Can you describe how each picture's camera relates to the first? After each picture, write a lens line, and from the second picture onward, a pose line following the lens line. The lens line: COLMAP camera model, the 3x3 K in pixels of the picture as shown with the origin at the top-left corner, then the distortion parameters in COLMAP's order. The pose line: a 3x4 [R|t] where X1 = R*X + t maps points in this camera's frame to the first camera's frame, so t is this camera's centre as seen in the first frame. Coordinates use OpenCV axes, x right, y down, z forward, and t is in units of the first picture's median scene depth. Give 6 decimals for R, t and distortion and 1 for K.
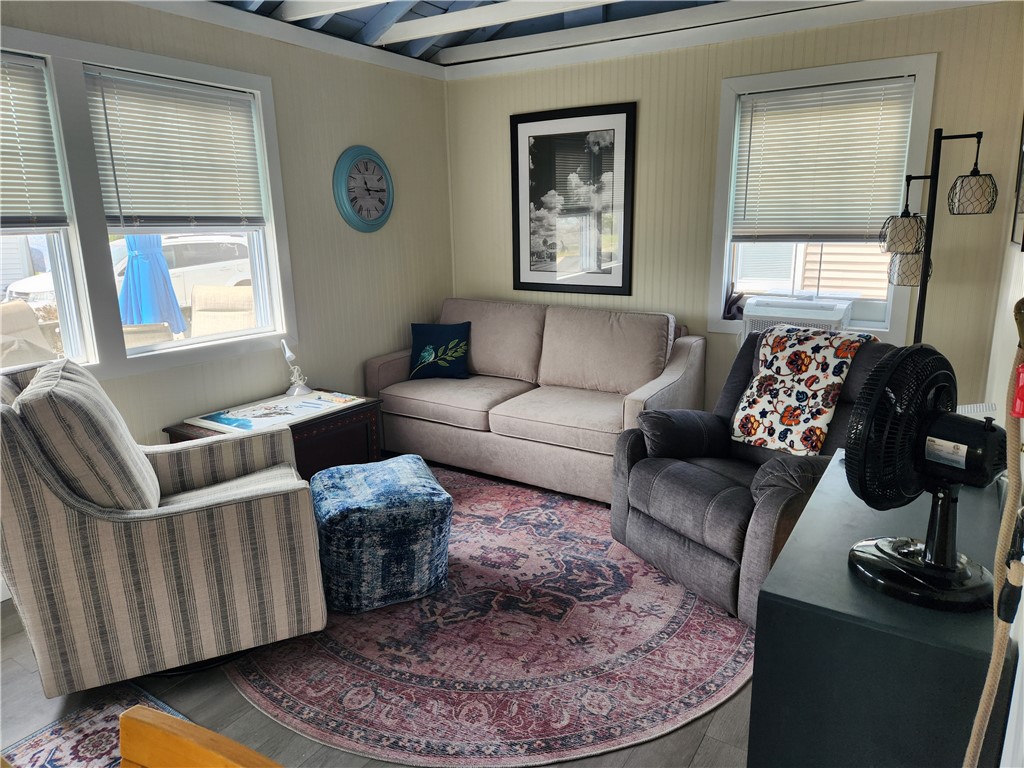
lens RADIAL K [[702.7, 0, 526.3], [0, 702.7, 380.0], [0, 0, 1]] dist [0.072916, -0.075193]
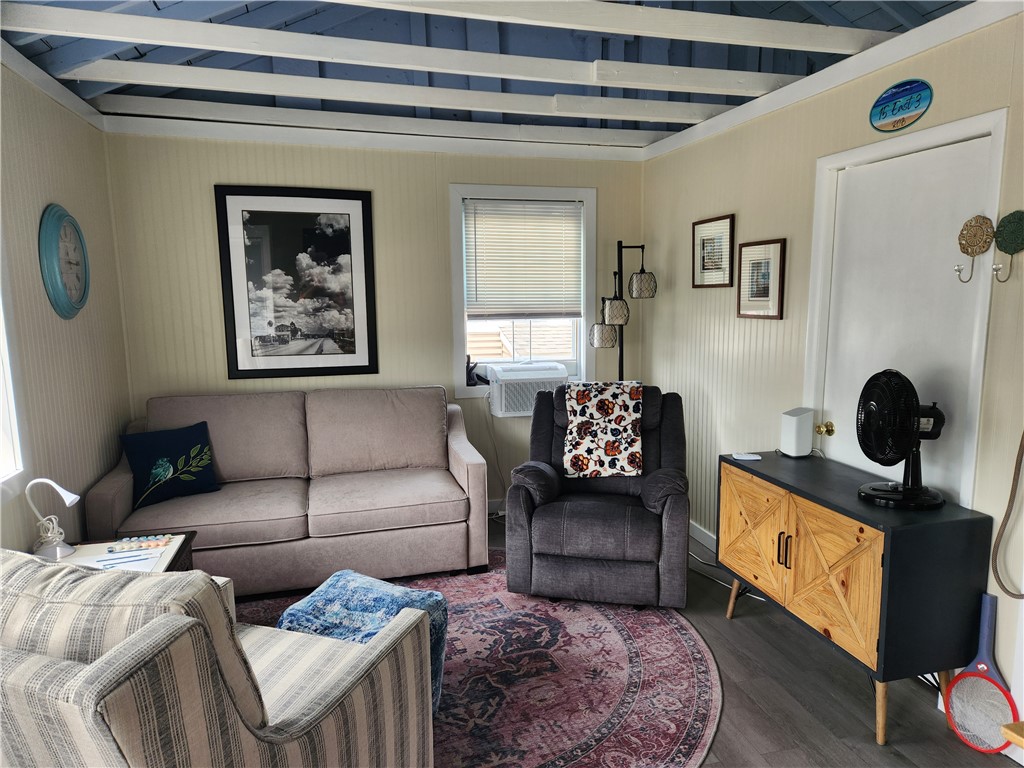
lens RADIAL K [[702.7, 0, 526.3], [0, 702.7, 380.0], [0, 0, 1]] dist [0.072916, -0.075193]
pose [[0.639038, -0.091704, 0.763689, -0.688832], [0.171035, 0.984952, -0.024845, -0.066342], [-0.749919, 0.146494, 0.645106, 0.250024]]
